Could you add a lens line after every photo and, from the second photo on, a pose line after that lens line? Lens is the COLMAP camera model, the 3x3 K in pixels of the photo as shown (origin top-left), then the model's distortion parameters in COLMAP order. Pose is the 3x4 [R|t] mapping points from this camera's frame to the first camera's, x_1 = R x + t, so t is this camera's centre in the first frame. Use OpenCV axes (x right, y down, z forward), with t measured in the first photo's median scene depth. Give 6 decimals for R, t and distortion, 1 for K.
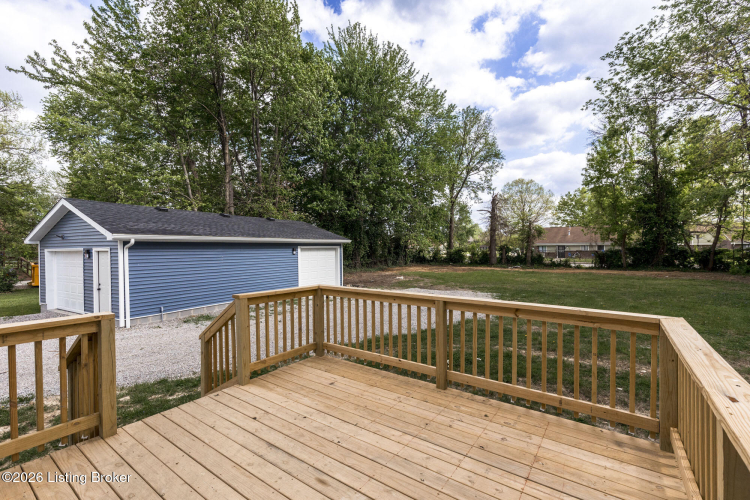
lens RADIAL K [[339.4, 0, 379.0], [0, 339.4, 249.8], [0, 0, 1]] dist [0.025847, 0.000896]
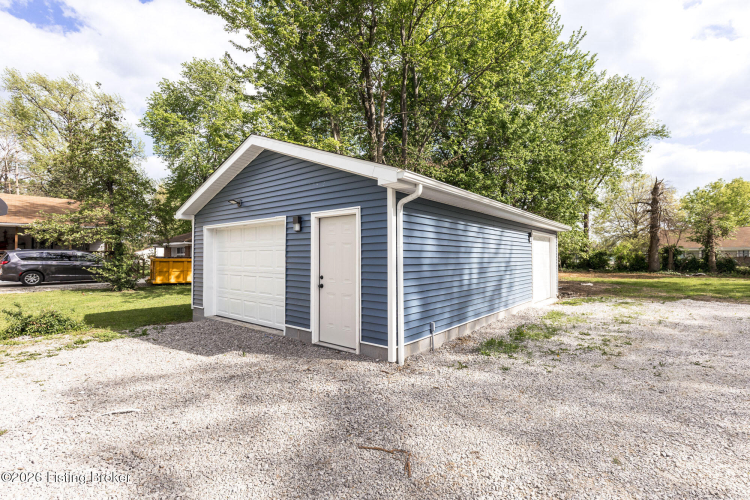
lens RADIAL K [[339.4, 0, 381.6], [0, 339.4, 250.0], [0, 0, 1]] dist [0.025847, 0.000896]
pose [[0.991627, 0.006084, -0.128996, -0.214017], [-0.009380, 0.999645, -0.024956, 0.023089], [0.128798, 0.025957, 0.991331, 0.155907]]
